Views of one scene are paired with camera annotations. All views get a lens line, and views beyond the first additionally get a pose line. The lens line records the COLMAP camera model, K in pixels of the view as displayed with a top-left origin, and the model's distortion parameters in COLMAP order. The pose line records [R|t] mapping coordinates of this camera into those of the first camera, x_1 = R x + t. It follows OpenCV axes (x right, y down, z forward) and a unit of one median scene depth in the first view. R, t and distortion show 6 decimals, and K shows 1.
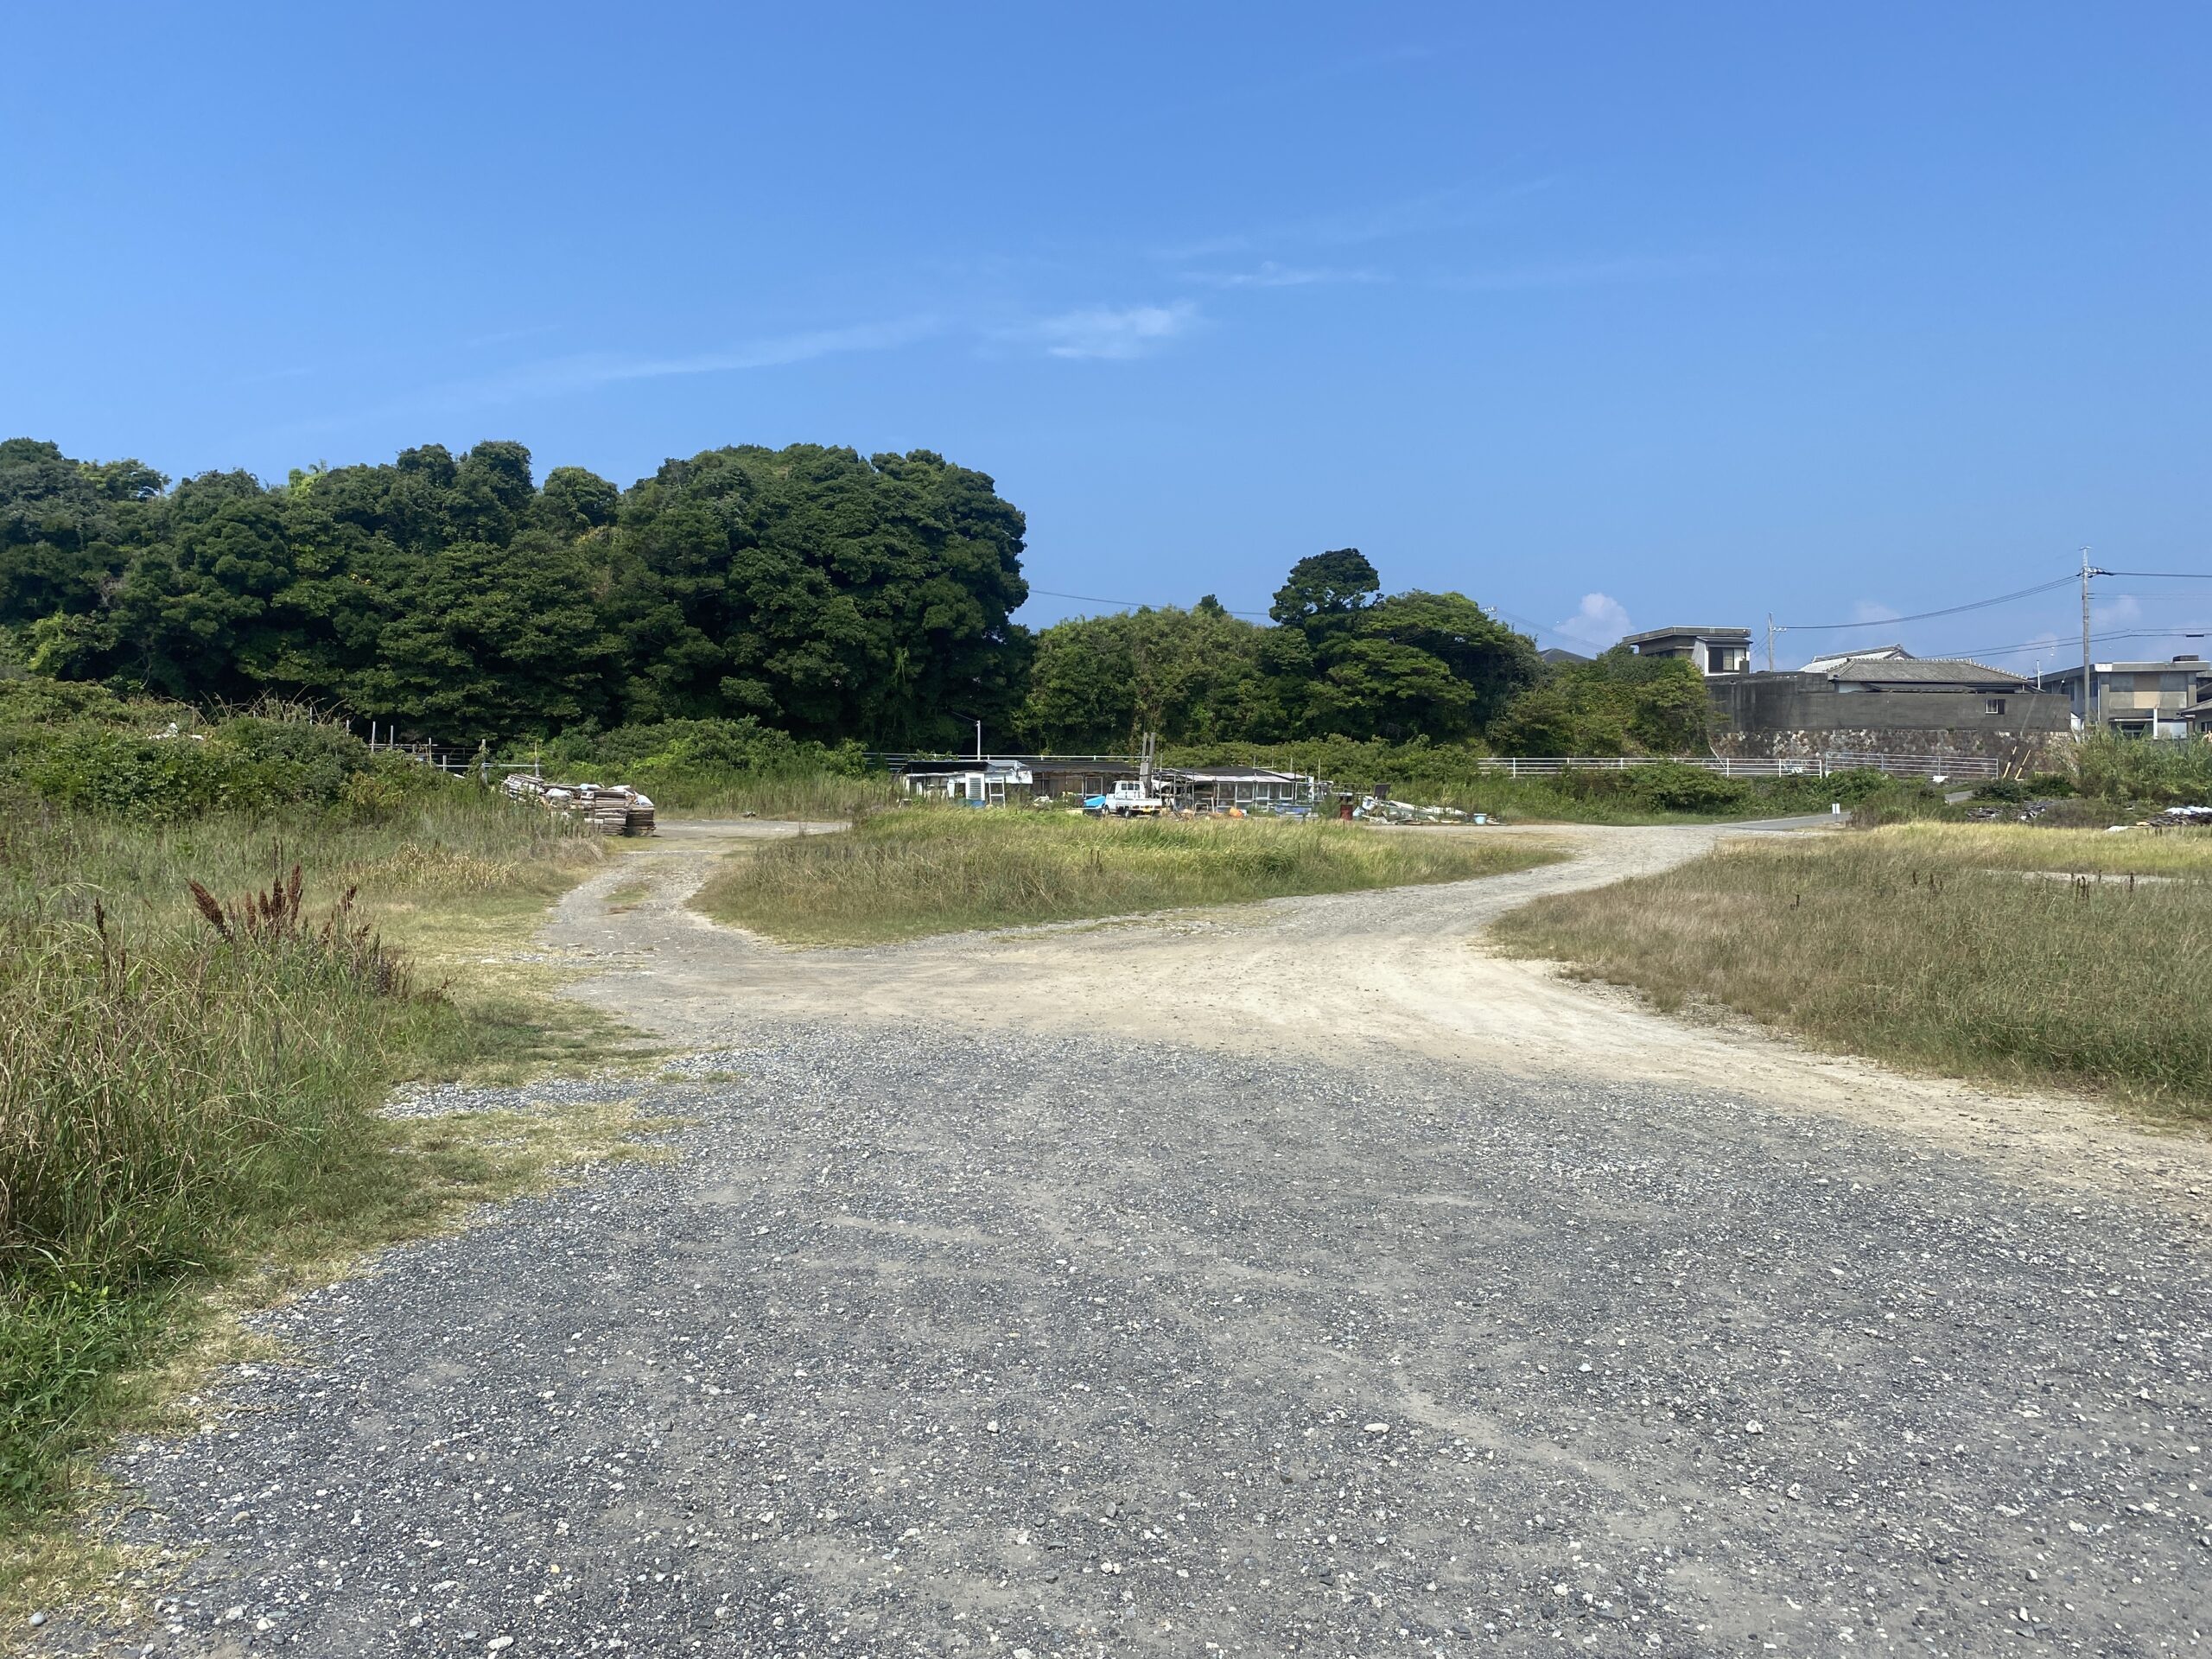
lens RADIAL K [[1635.6, 0, 1107.2], [0, 1635.6, 822.5], [0, 0, 1]] dist [-0.015906, 0.003289]
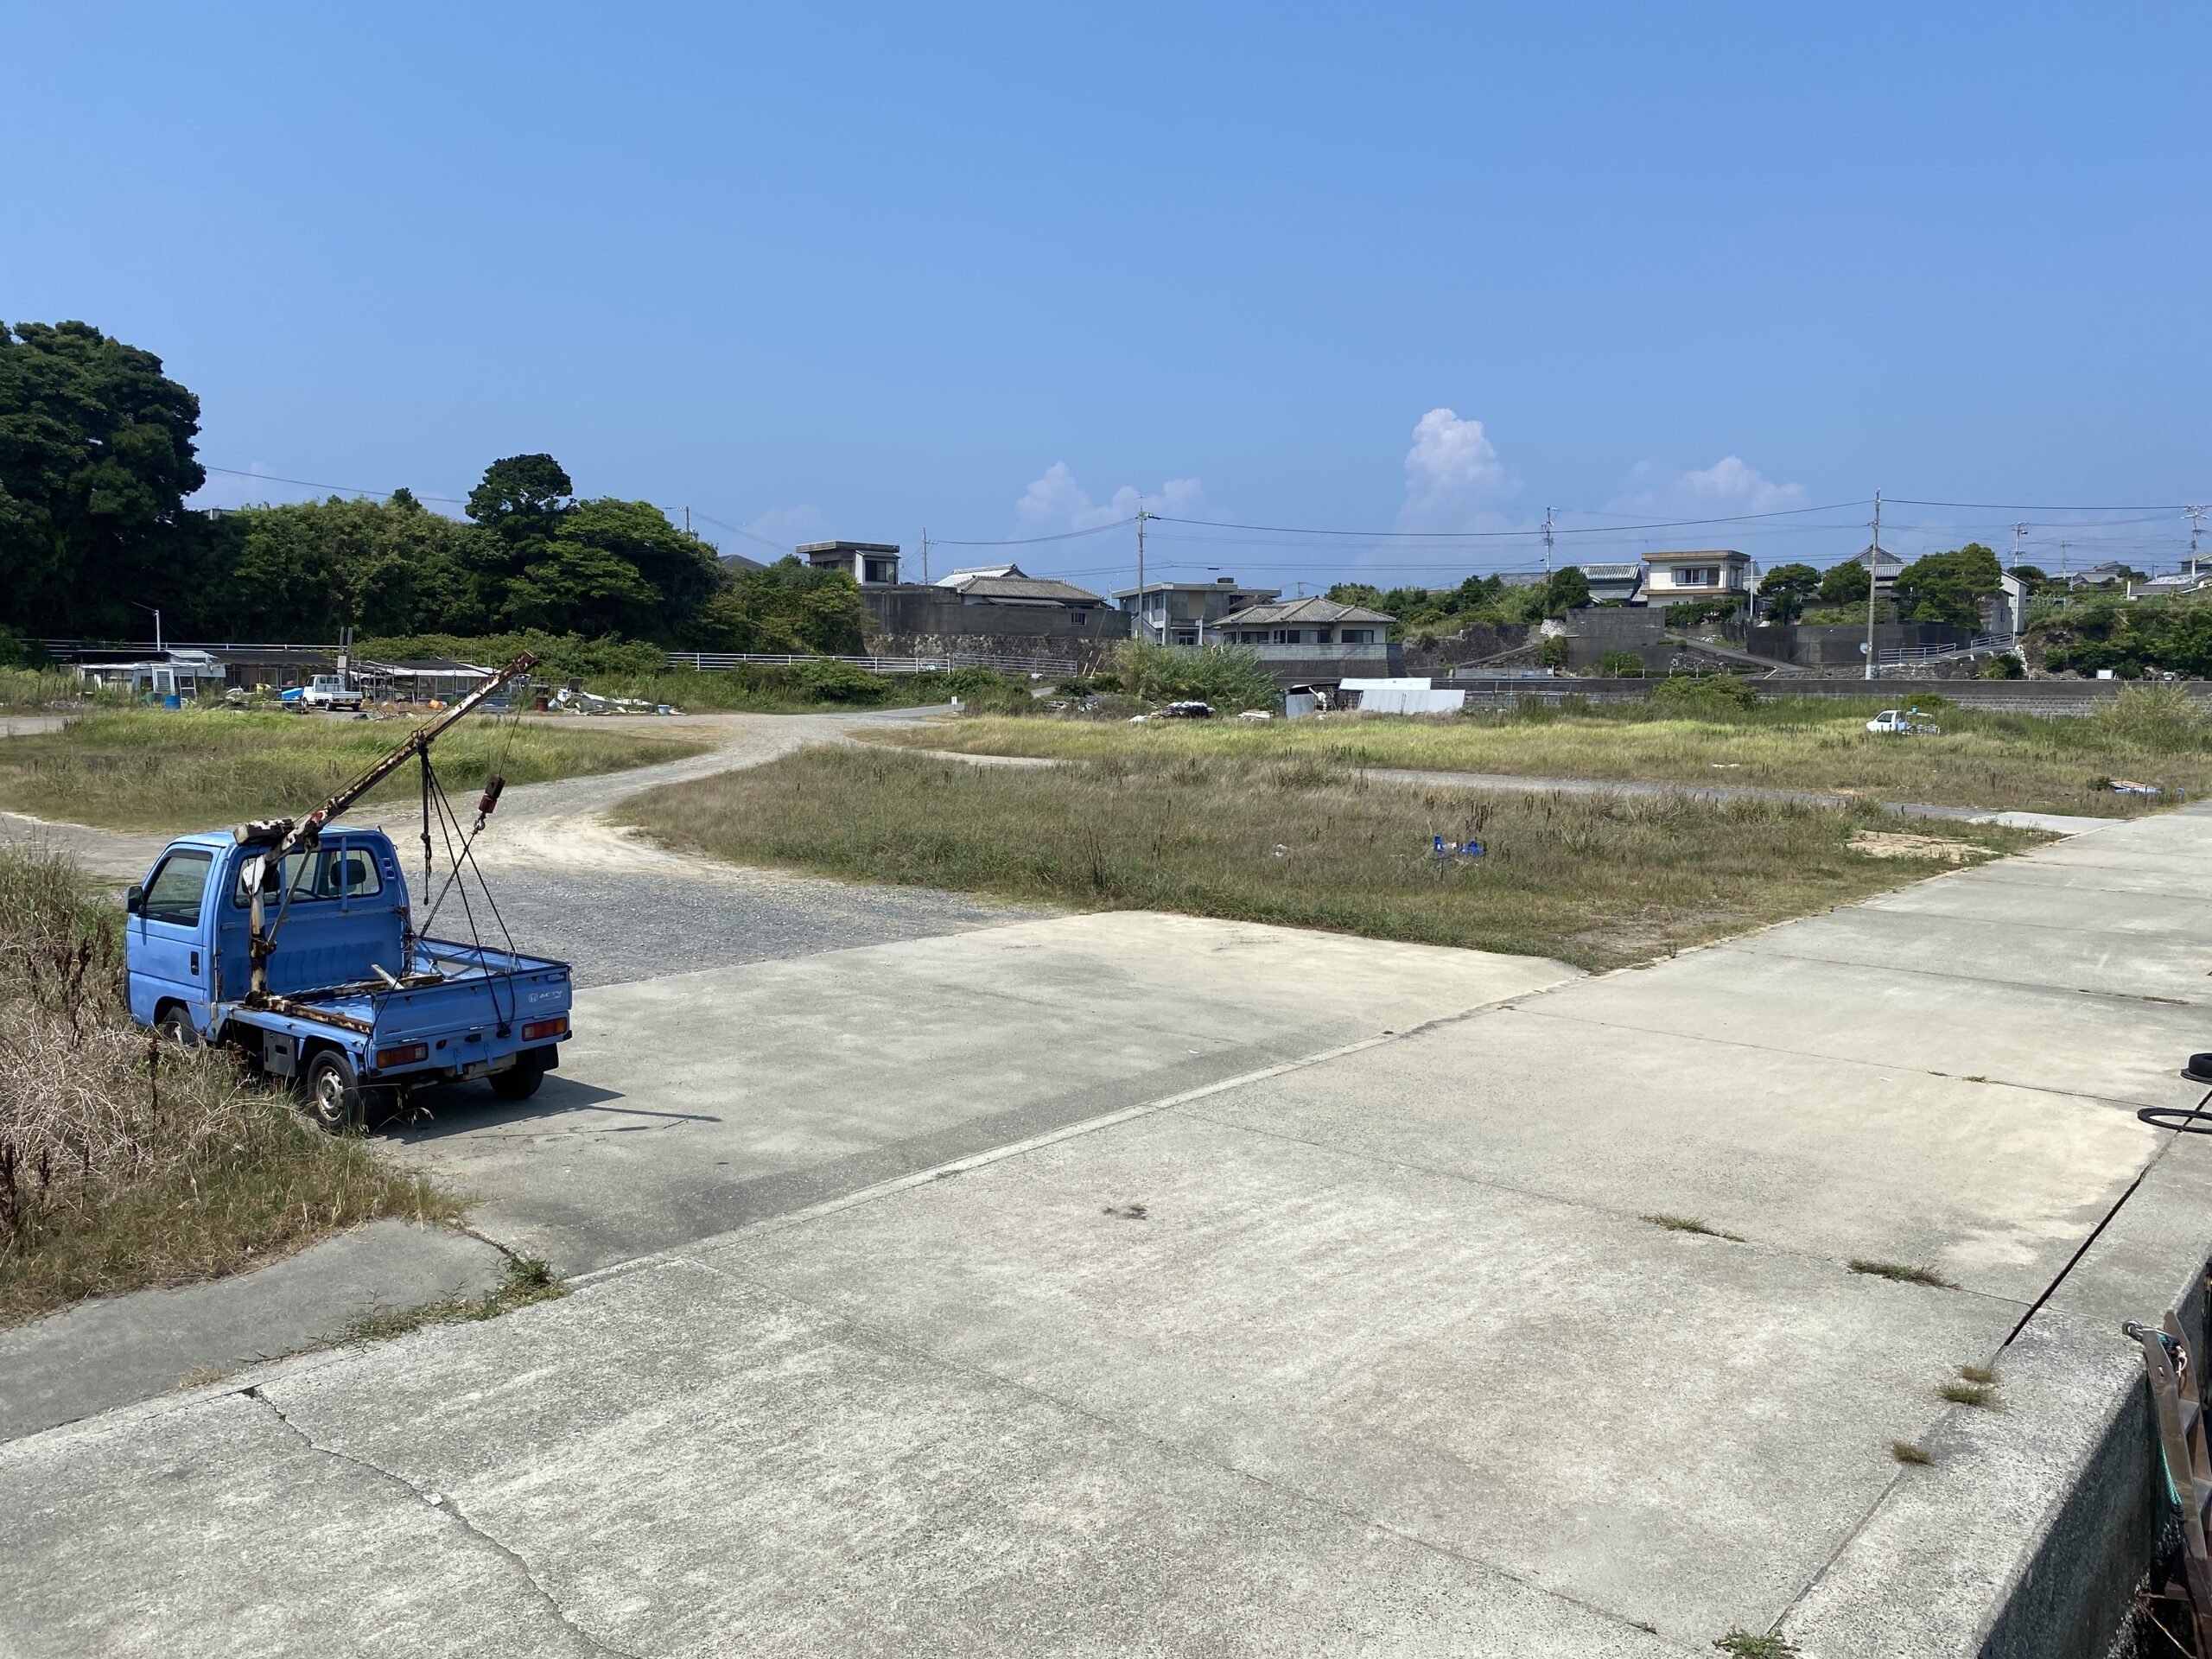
lens RADIAL K [[1635.6, 0, 1118.2], [0, 1635.6, 825.7], [0, 0, 1]] dist [-0.015906, 0.003289]
pose [[0.889749, -0.033277, 0.455236, -0.012639], [-0.003190, 0.996861, 0.079104, -0.010895], [-0.456439, -0.071835, 0.886850, -0.151726]]
